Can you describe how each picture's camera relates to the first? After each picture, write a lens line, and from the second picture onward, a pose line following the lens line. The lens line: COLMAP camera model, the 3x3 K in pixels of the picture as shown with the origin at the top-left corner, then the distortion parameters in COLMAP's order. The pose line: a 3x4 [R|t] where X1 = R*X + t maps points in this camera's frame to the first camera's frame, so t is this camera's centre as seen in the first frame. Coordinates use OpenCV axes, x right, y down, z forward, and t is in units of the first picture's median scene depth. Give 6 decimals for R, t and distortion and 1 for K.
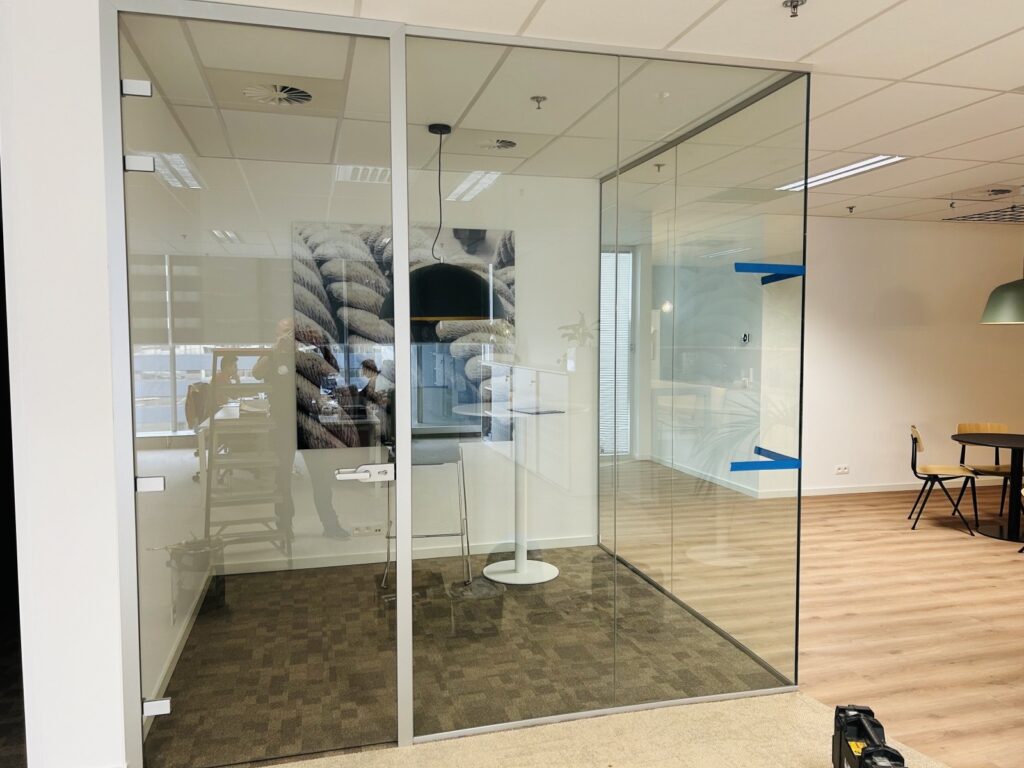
lens RADIAL K [[775.4, 0, 512.0], [0, 775.4, 384.0], [0, 0, 1]] dist [0.001657, -0.000797]
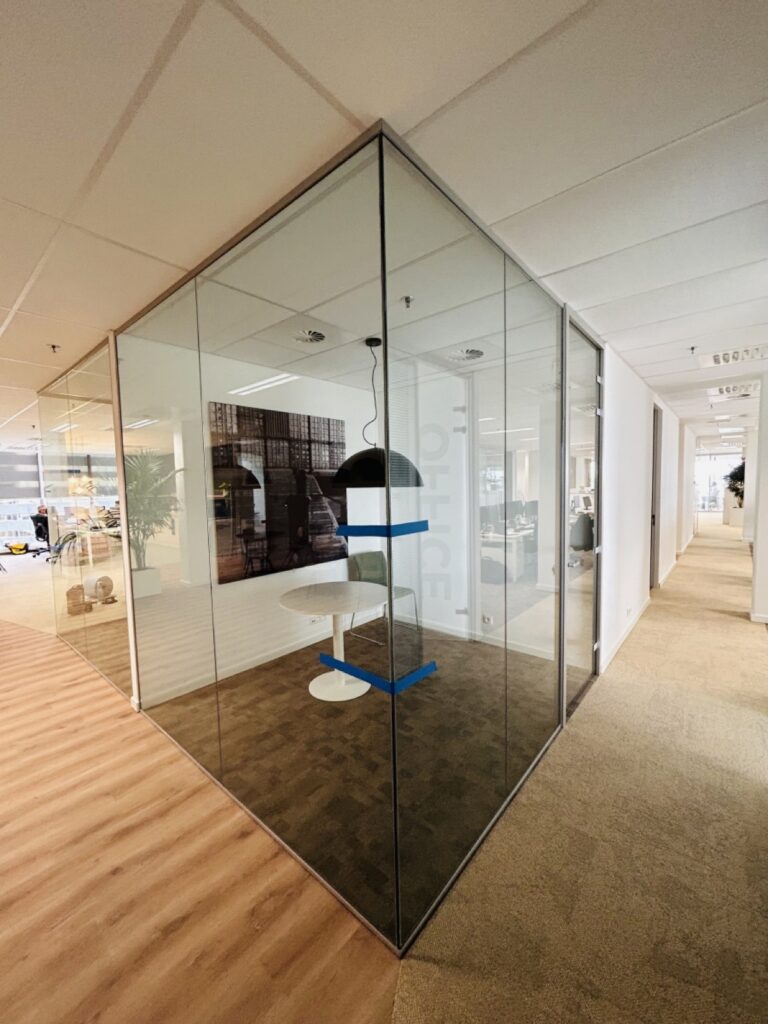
lens RADIAL K [[409.5, 0, 384.0], [0, 409.5, 512.0], [0, 0, 1]] dist [0.001566, 0.000150]
pose [[-0.821923, 0.057911, -0.566647, 0.181070], [-0.013691, 0.992522, 0.121294, -0.159236], [0.569434, 0.107452, -0.814984, 2.210468]]
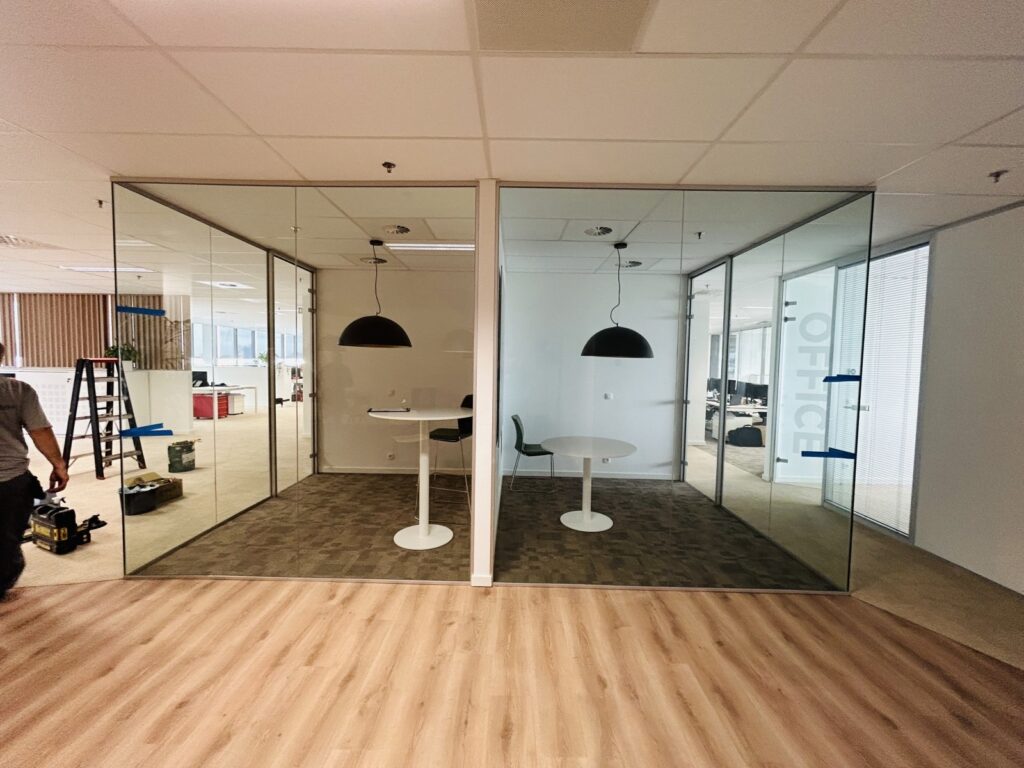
lens RADIAL K [[409.5, 0, 512.0], [0, 409.5, 384.0], [0, 0, 1]] dist [0.001566, 0.000150]
pose [[-0.261983, 0.051327, -0.963707, 0.775136], [-0.080756, 0.993917, 0.074889, -0.100707], [0.961688, 0.097444, -0.256244, 1.586945]]
